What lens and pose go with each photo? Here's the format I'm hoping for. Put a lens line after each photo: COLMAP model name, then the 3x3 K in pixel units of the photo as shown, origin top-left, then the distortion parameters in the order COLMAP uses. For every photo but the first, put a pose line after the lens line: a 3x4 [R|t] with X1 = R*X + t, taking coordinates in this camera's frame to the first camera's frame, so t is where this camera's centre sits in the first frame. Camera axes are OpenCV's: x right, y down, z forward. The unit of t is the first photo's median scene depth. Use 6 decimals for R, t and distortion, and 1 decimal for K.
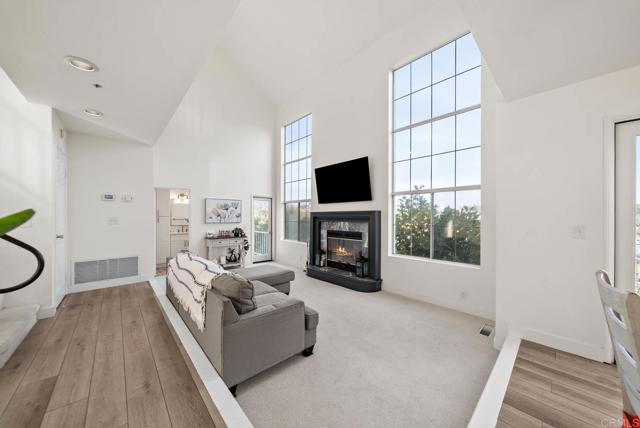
lens RADIAL K [[222.1, 0, 321.2], [0, 222.1, 217.6], [0, 0, 1]] dist [-0.003154, -0.000136]
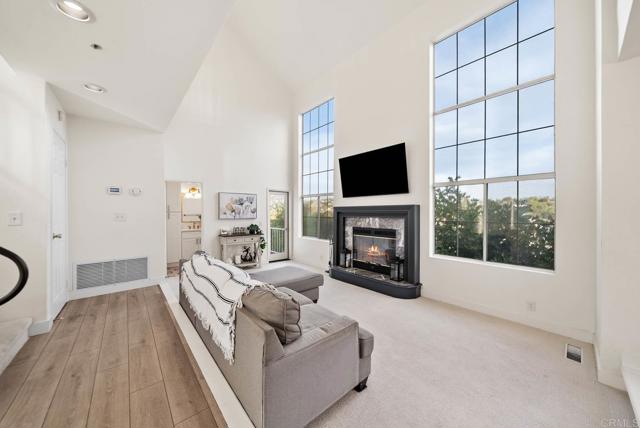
lens RADIAL K [[225.1, 0, 322.2], [0, 225.1, 213.2], [0, 0, 1]] dist [-0.001925, -0.000033]
pose [[0.999551, -0.002512, -0.029850, -0.100682], [0.002561, 0.999995, 0.001590, -0.000396], [0.029846, -0.001666, 0.999553, 0.122200]]
